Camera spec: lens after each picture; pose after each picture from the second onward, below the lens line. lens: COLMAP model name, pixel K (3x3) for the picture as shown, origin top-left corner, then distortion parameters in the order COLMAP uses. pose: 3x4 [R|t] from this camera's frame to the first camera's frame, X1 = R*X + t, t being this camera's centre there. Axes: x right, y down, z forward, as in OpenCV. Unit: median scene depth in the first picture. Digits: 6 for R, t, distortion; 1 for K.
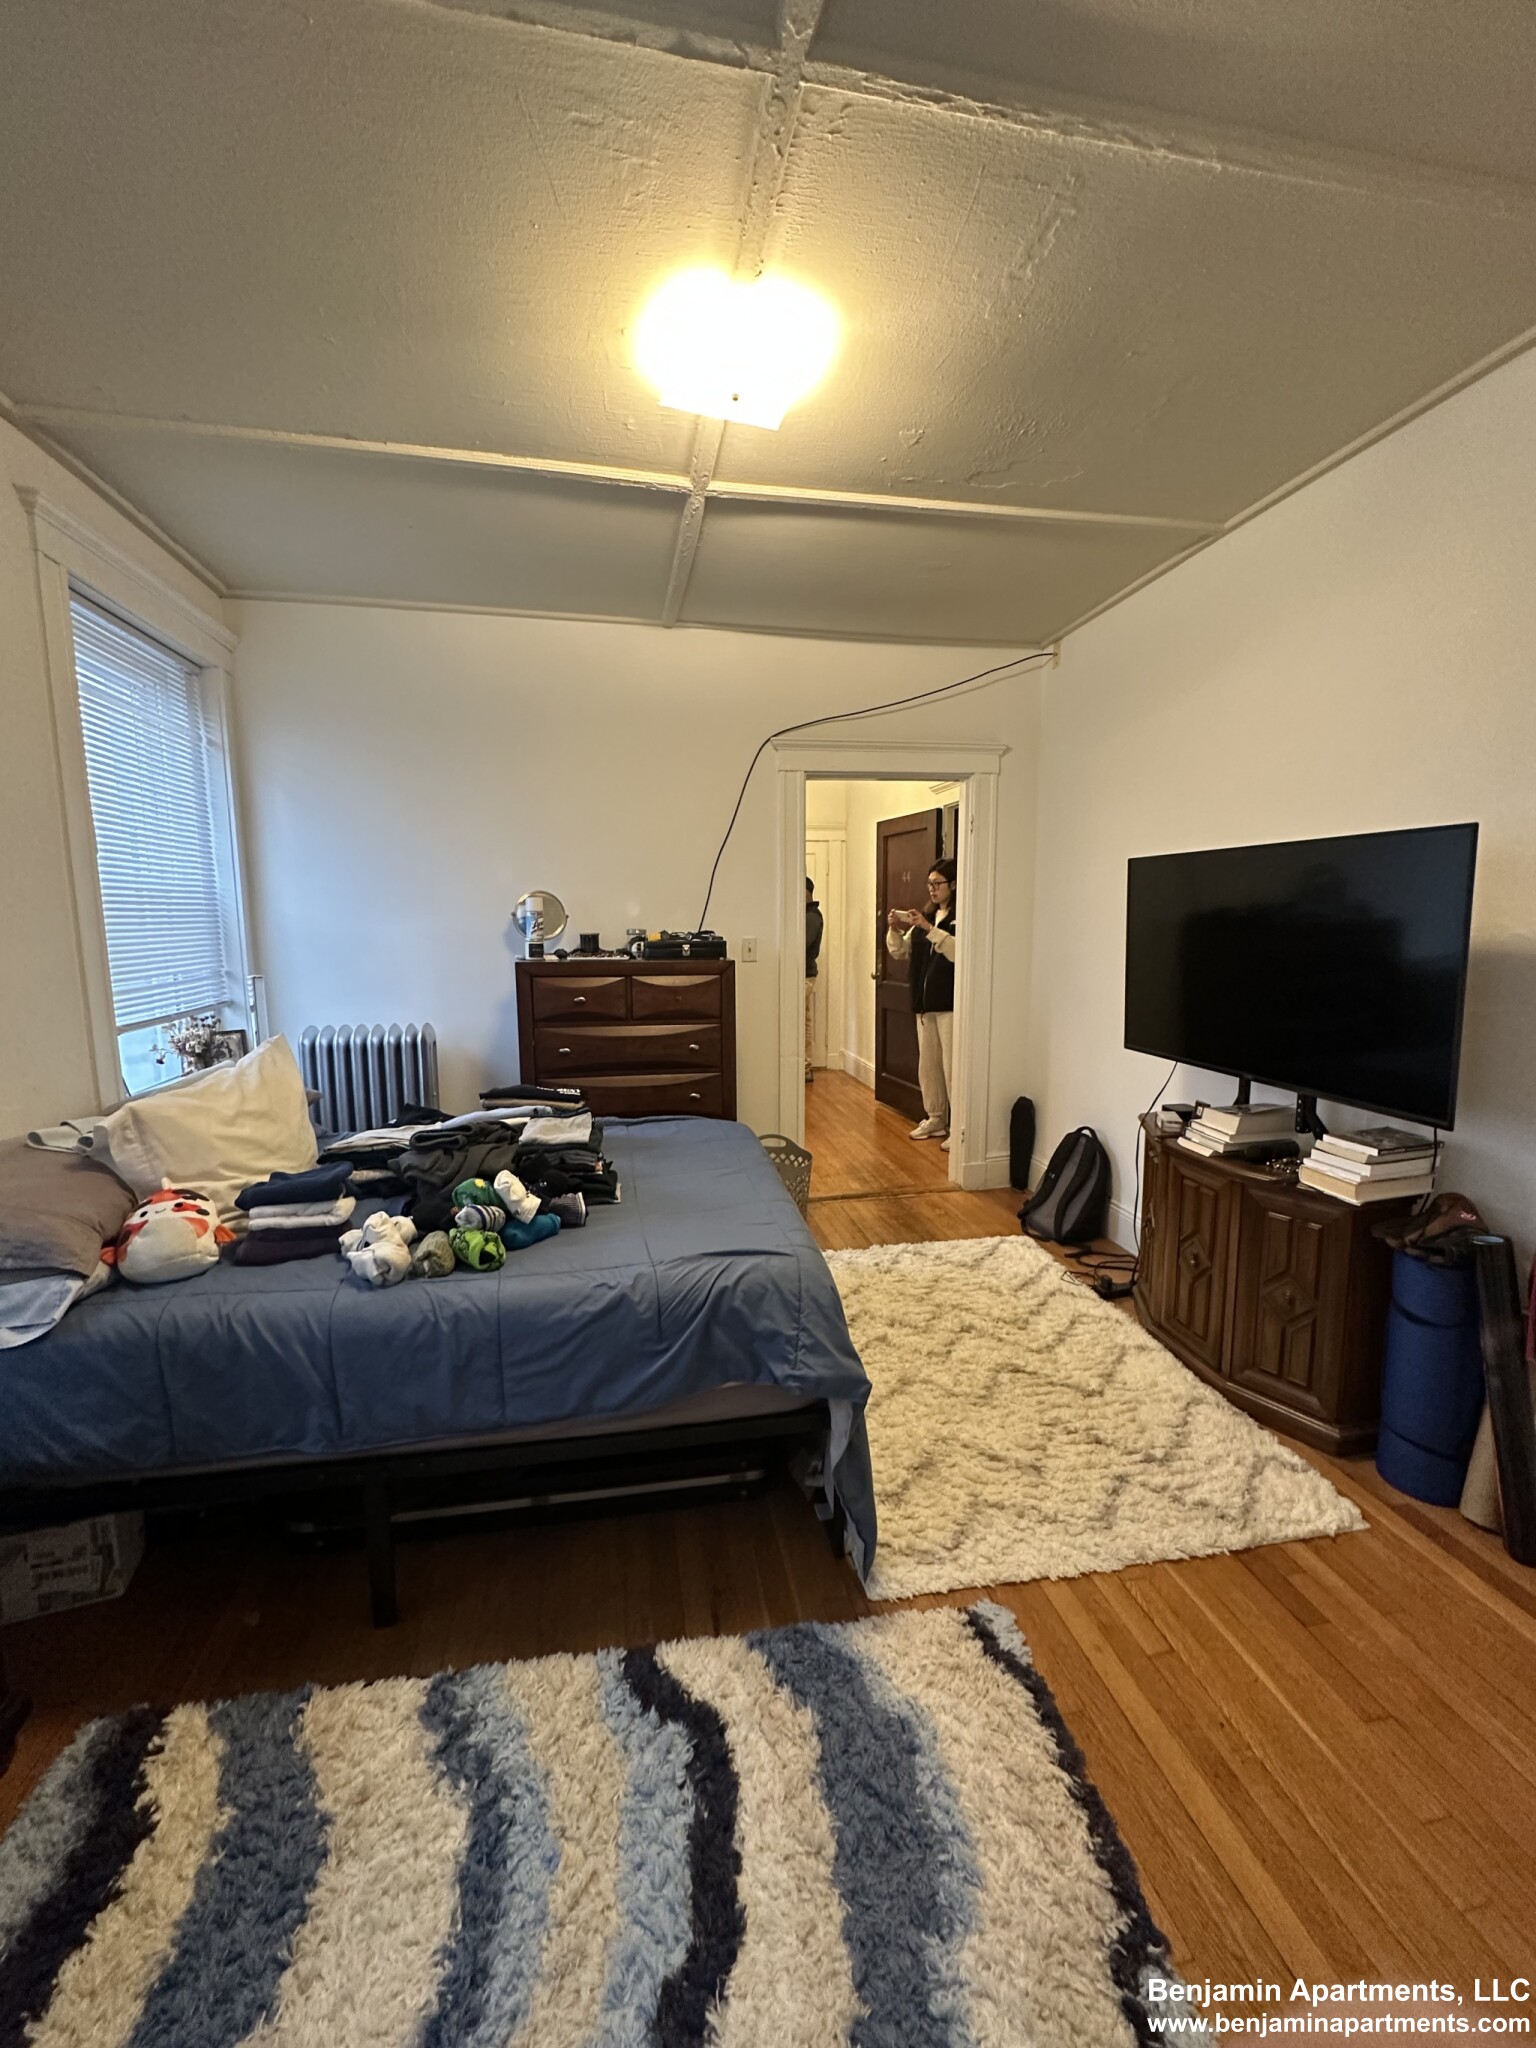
lens RADIAL K [[817.1, 0, 768.0], [0, 817.1, 1024.0], [0, 0, 1]] dist [-0.000933, -0.000027]
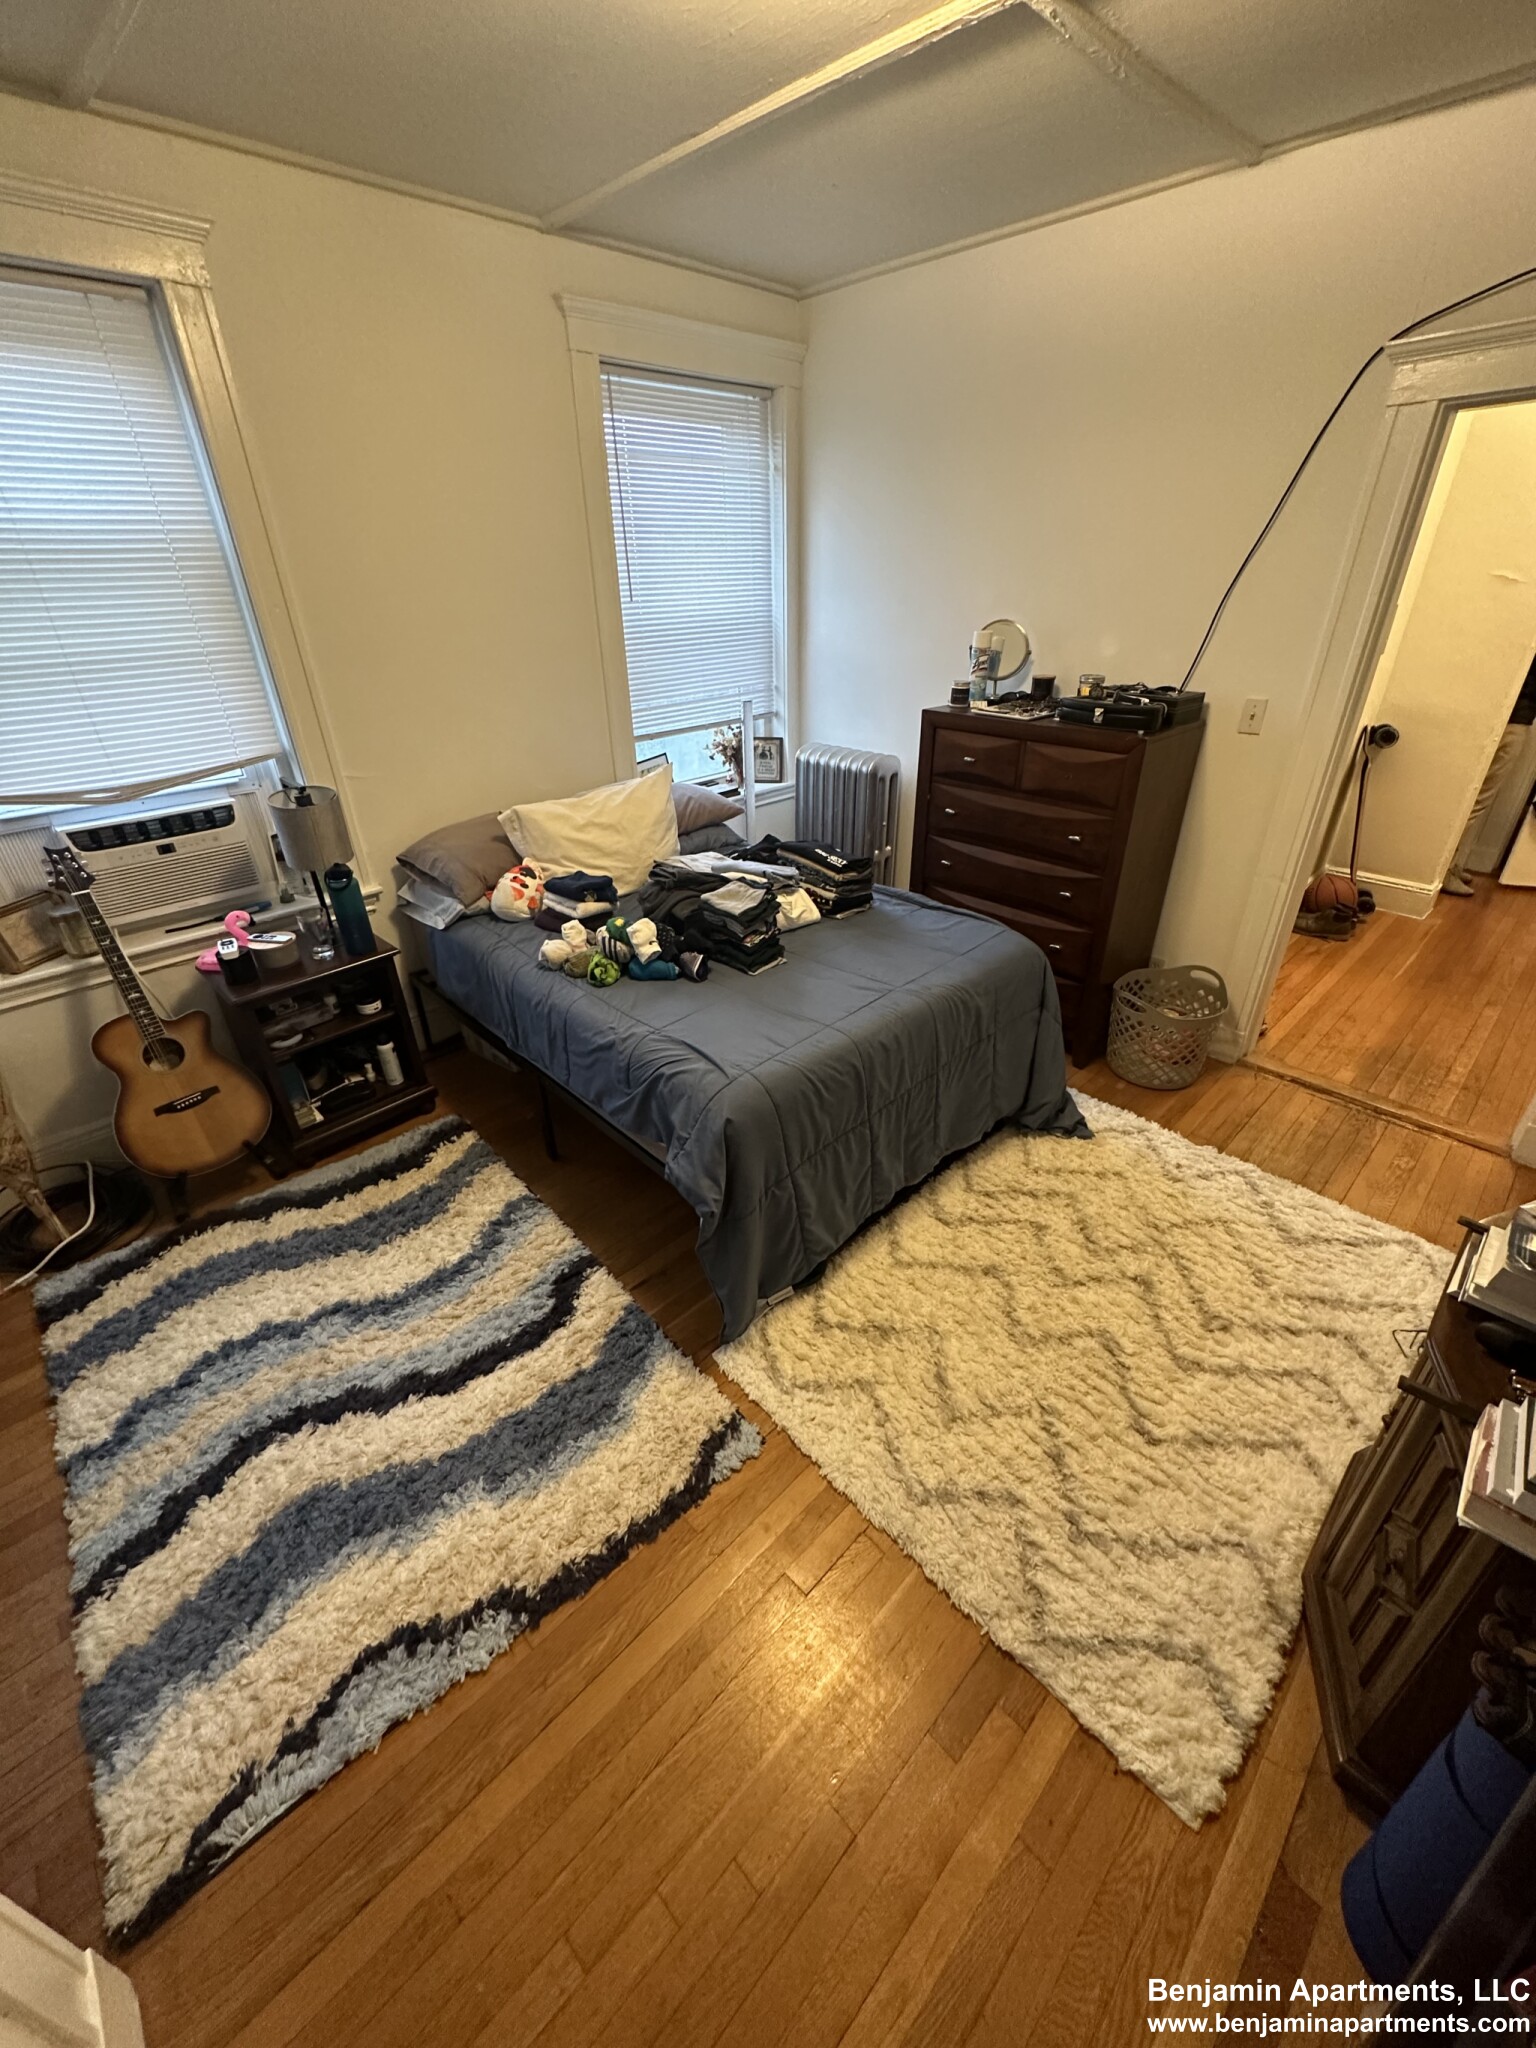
lens RADIAL K [[817.1, 0, 768.0], [0, 817.1, 1024.0], [0, 0, 1]] dist [-0.000933, -0.000027]
pose [[0.544580, 0.405948, -0.733920, 0.798688], [-0.096118, 0.899502, 0.426214, -0.237948], [0.833183, -0.161565, 0.528869, 0.478946]]
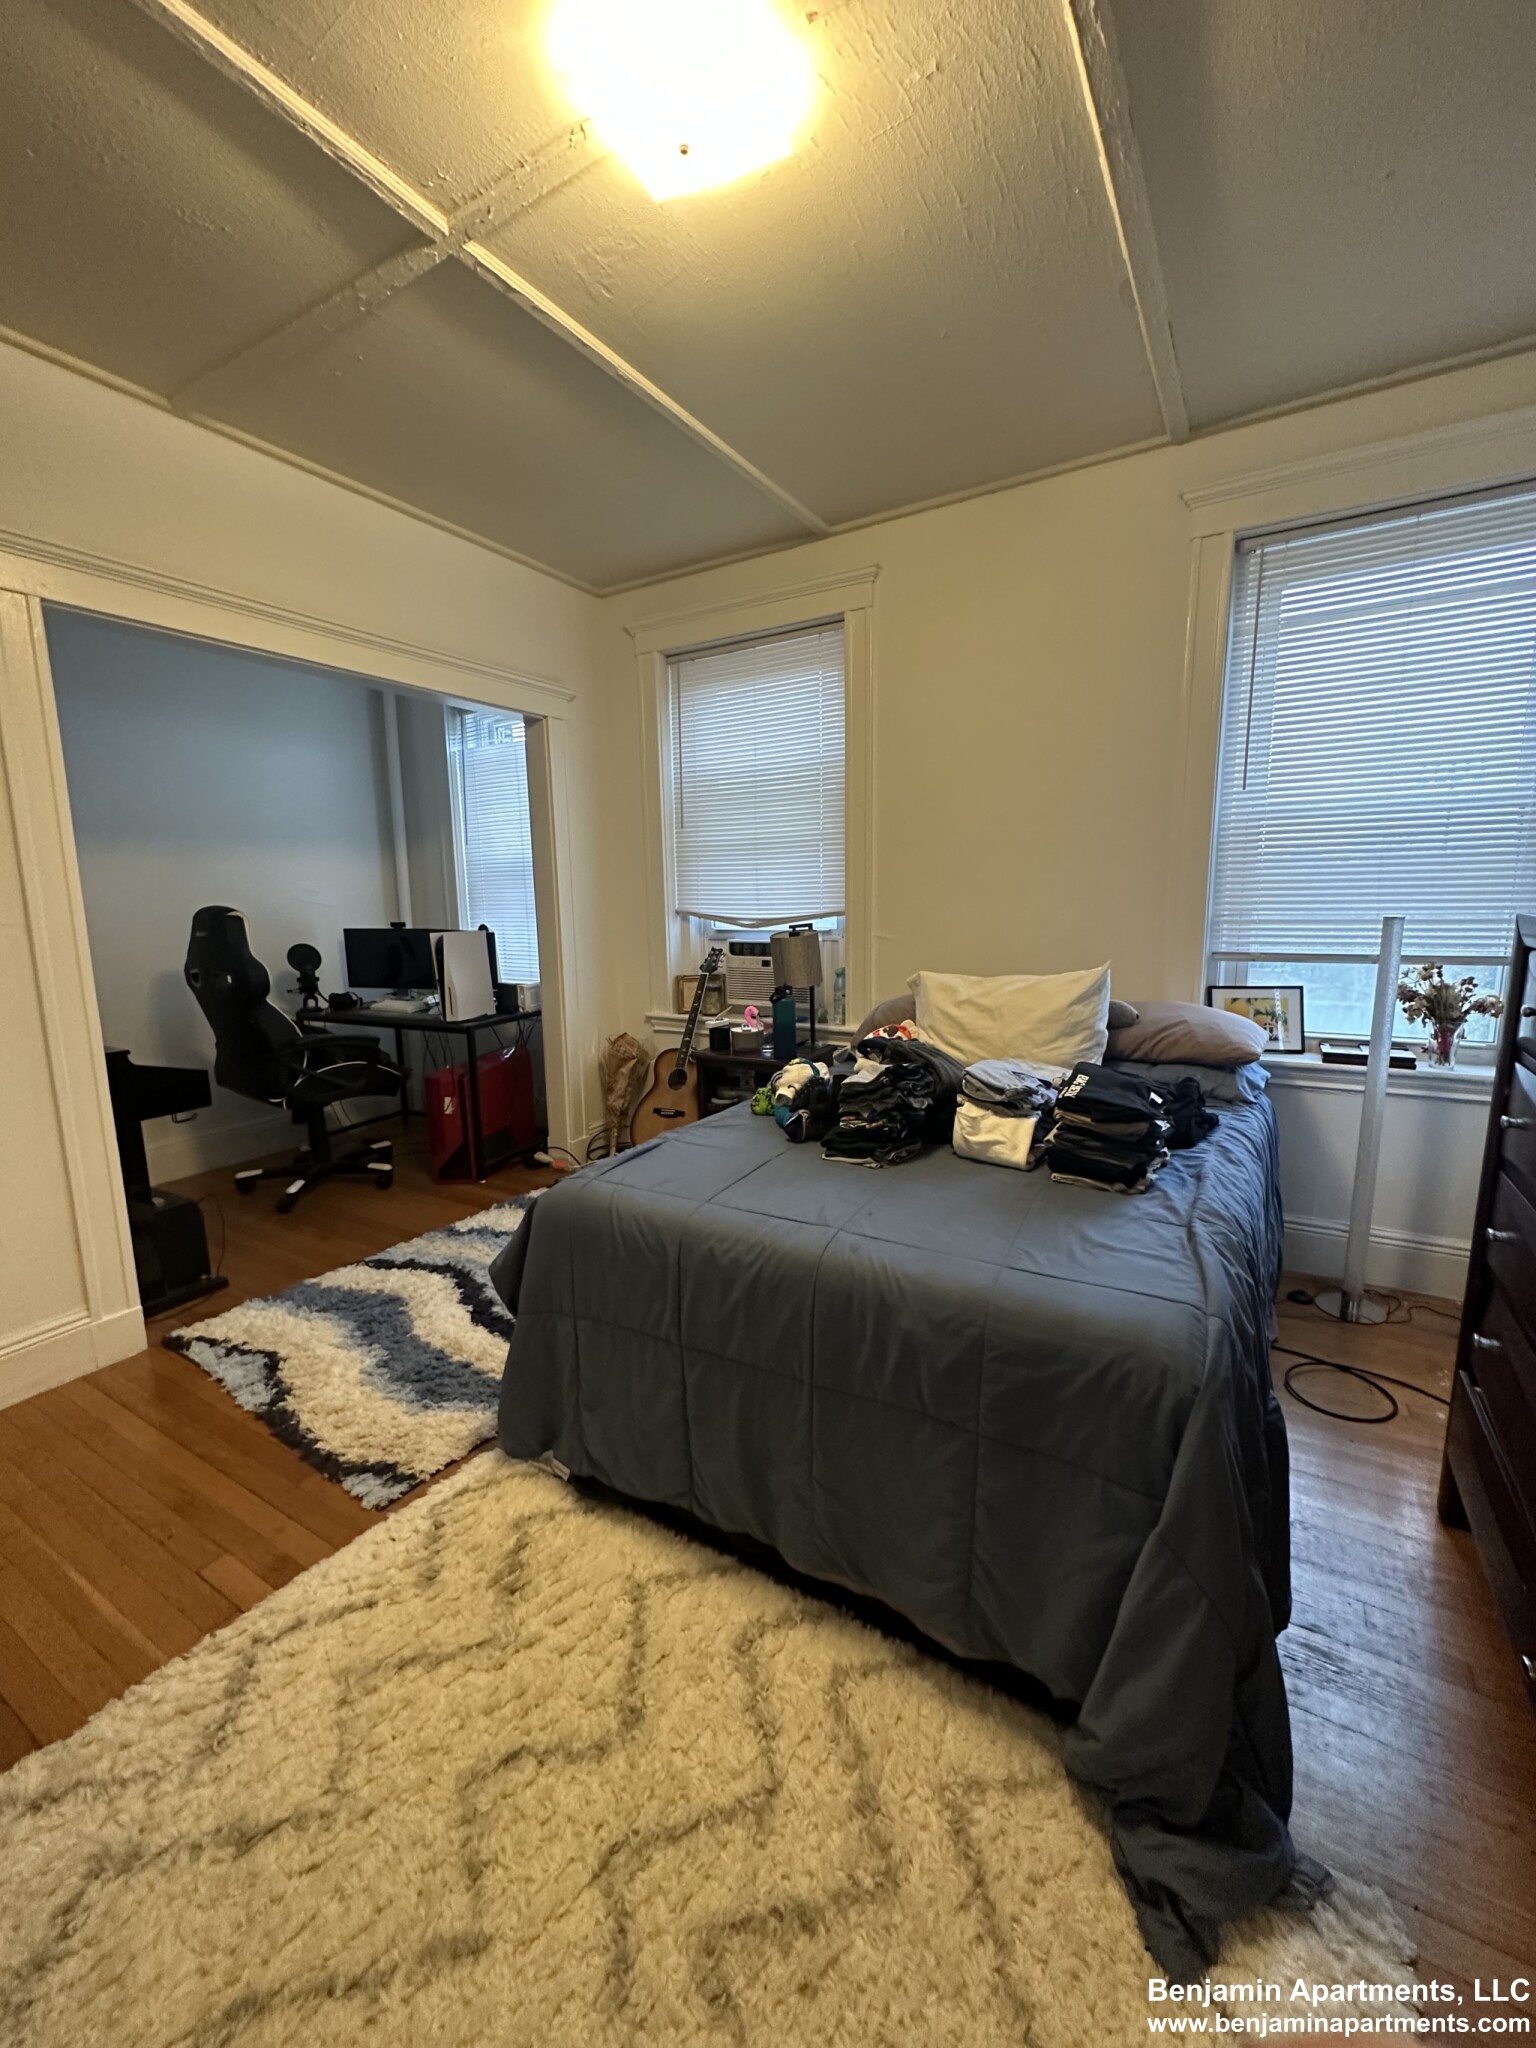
lens RADIAL K [[817.1, 0, 768.0], [0, 817.1, 1024.0], [0, 0, 1]] dist [-0.000933, -0.000027]
pose [[-0.672822, 0.133726, -0.727618, 0.580385], [-0.077328, 0.965428, 0.248937, -0.170643], [0.735752, 0.223755, -0.639220, 1.755367]]
